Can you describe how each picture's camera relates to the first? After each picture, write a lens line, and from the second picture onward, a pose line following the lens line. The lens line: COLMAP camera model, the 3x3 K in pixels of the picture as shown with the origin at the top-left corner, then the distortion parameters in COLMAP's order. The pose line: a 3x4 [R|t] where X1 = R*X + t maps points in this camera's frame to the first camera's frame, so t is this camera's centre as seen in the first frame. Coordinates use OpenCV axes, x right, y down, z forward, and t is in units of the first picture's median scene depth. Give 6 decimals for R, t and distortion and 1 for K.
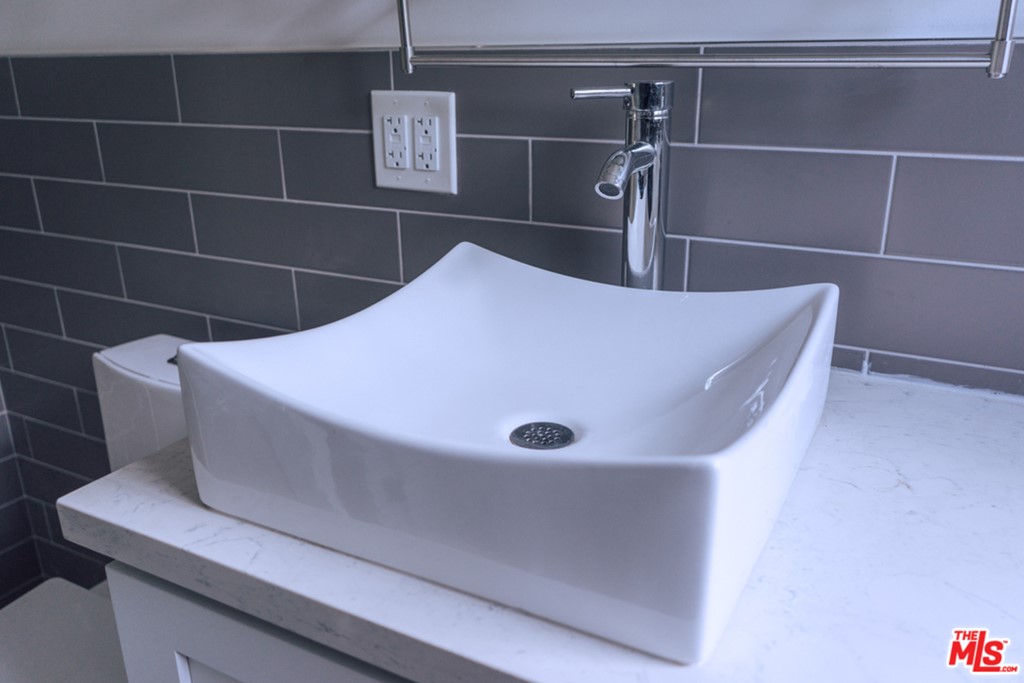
lens RADIAL K [[824.3, 0, 512.0], [0, 824.3, 341.5], [0, 0, 1]] dist [-0.006703, -0.001629]
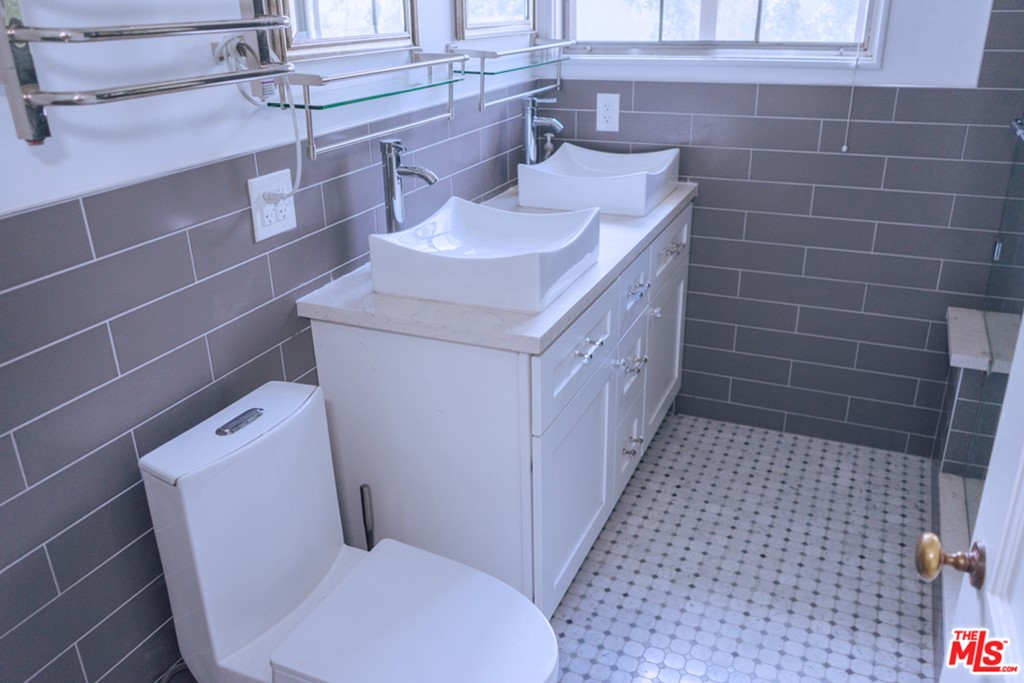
lens RADIAL K [[824.3, 0, 512.0], [0, 824.3, 341.5], [0, 0, 1]] dist [-0.006703, -0.001629]
pose [[-0.083410, -0.378295, 0.921920, -1.679897], [0.349029, 0.855451, 0.382599, -0.453374], [-0.933392, 0.353690, 0.060683, 0.557992]]
